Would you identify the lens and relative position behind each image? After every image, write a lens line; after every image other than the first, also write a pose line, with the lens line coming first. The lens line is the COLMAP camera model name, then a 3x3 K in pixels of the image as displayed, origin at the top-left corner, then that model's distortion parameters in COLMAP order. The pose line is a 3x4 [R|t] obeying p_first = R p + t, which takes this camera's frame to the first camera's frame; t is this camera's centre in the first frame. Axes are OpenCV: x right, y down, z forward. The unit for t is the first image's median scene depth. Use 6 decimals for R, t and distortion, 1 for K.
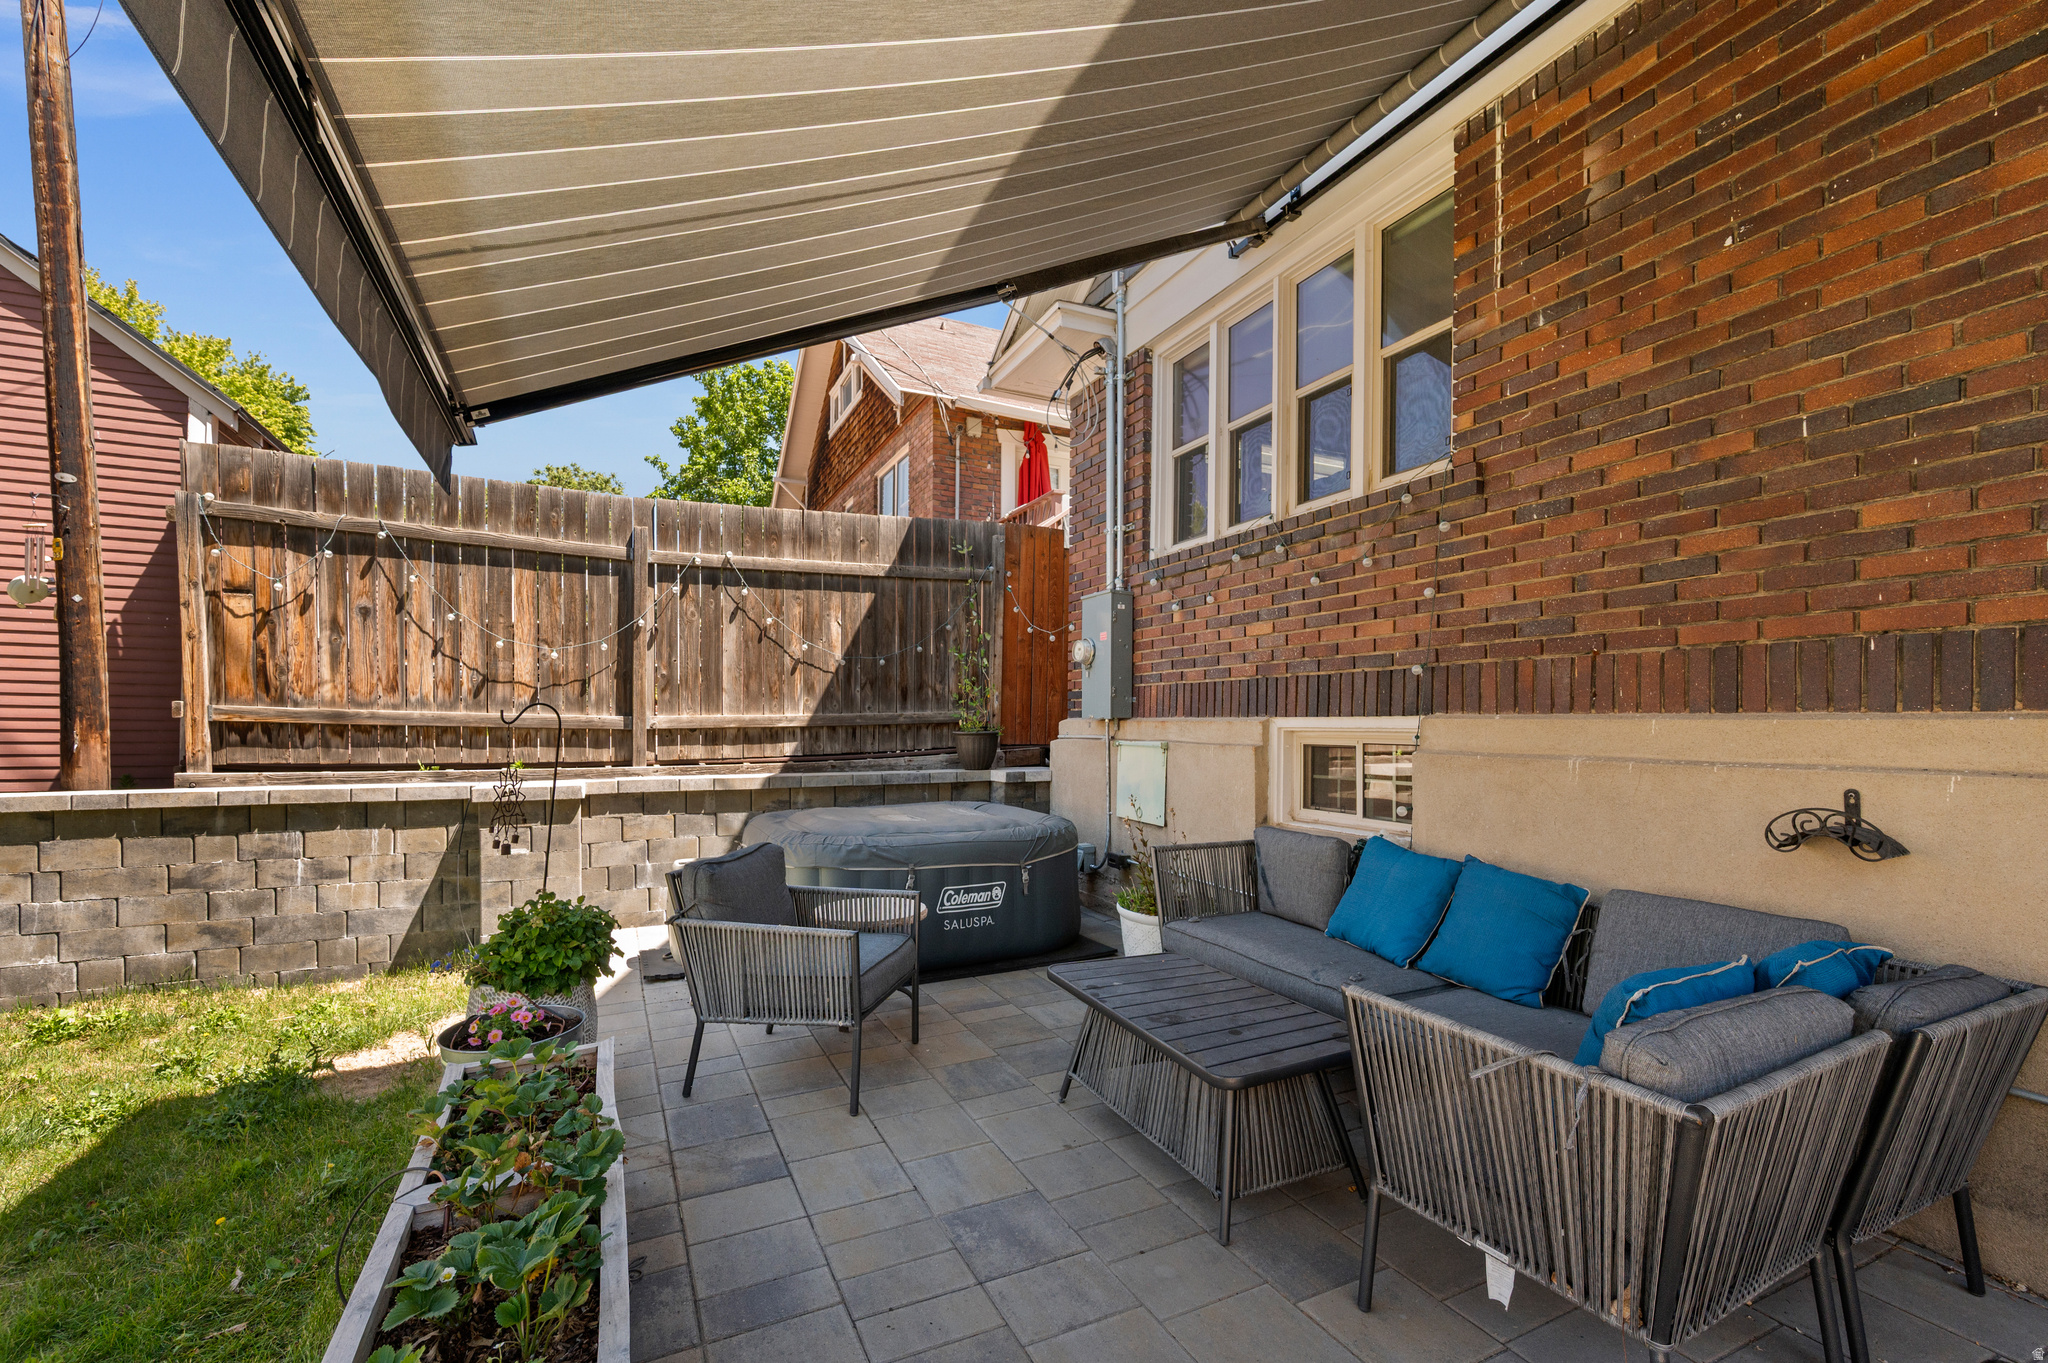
lens RADIAL K [[895.1, 0, 1040.0], [0, 895.1, 730.9], [0, 0, 1]] dist [-0.001897, -0.000172]
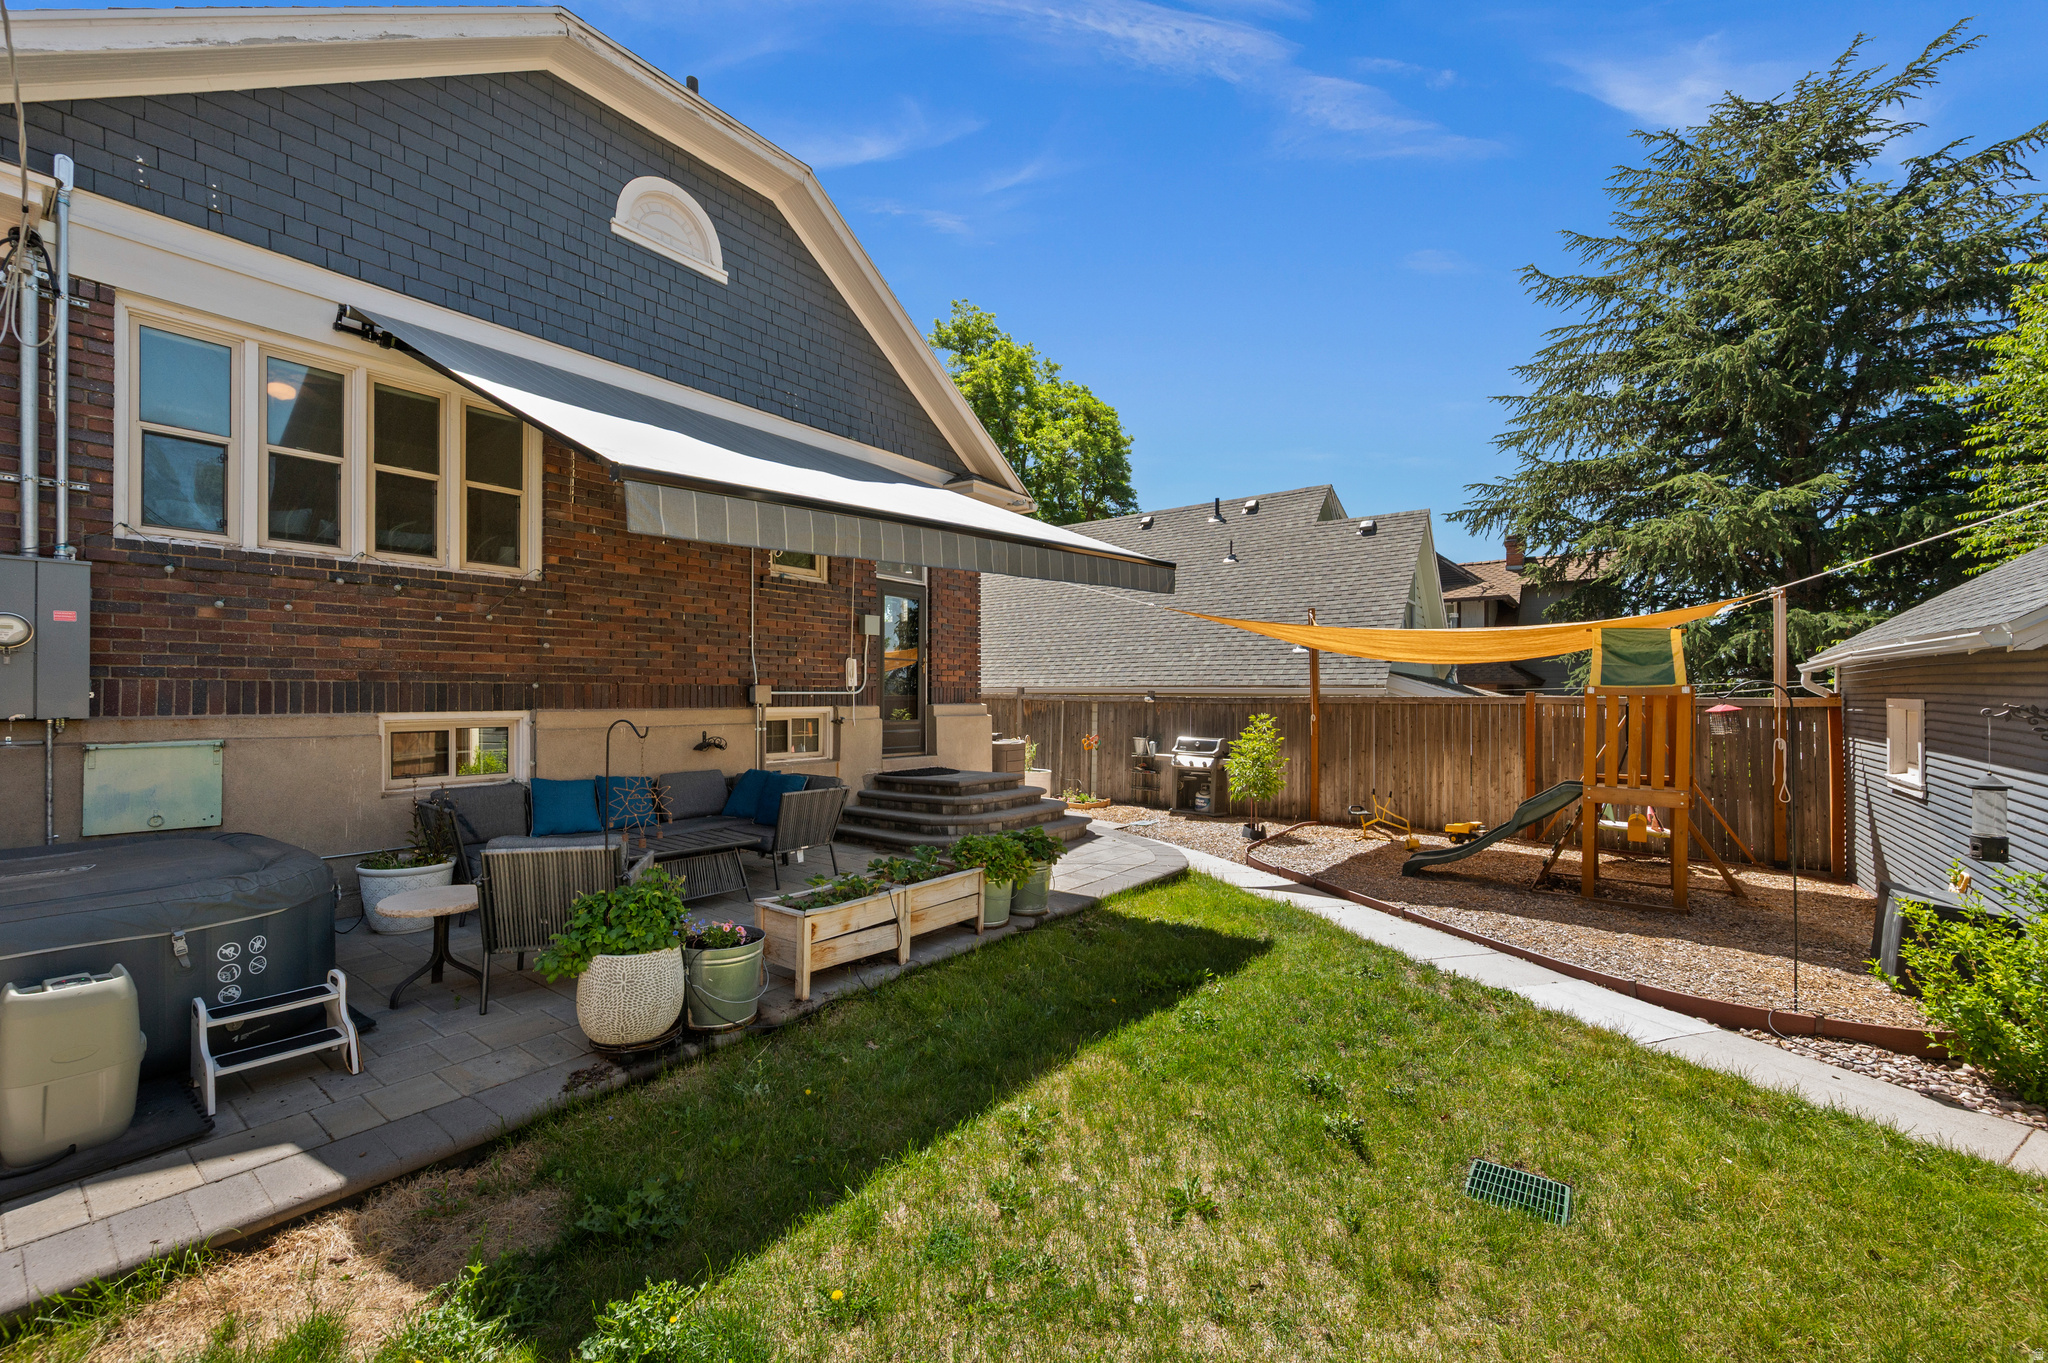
lens RADIAL K [[826.4, 0, 1014.5], [0, 826.4, 688.5], [0, 0, 1]] dist [-0.006241, 0.000551]
pose [[-0.473026, 0.001216, 0.881048, -1.723647], [0.003026, 0.999995, 0.000244, -0.067287], [-0.881044, 0.002782, -0.473027, 1.051847]]
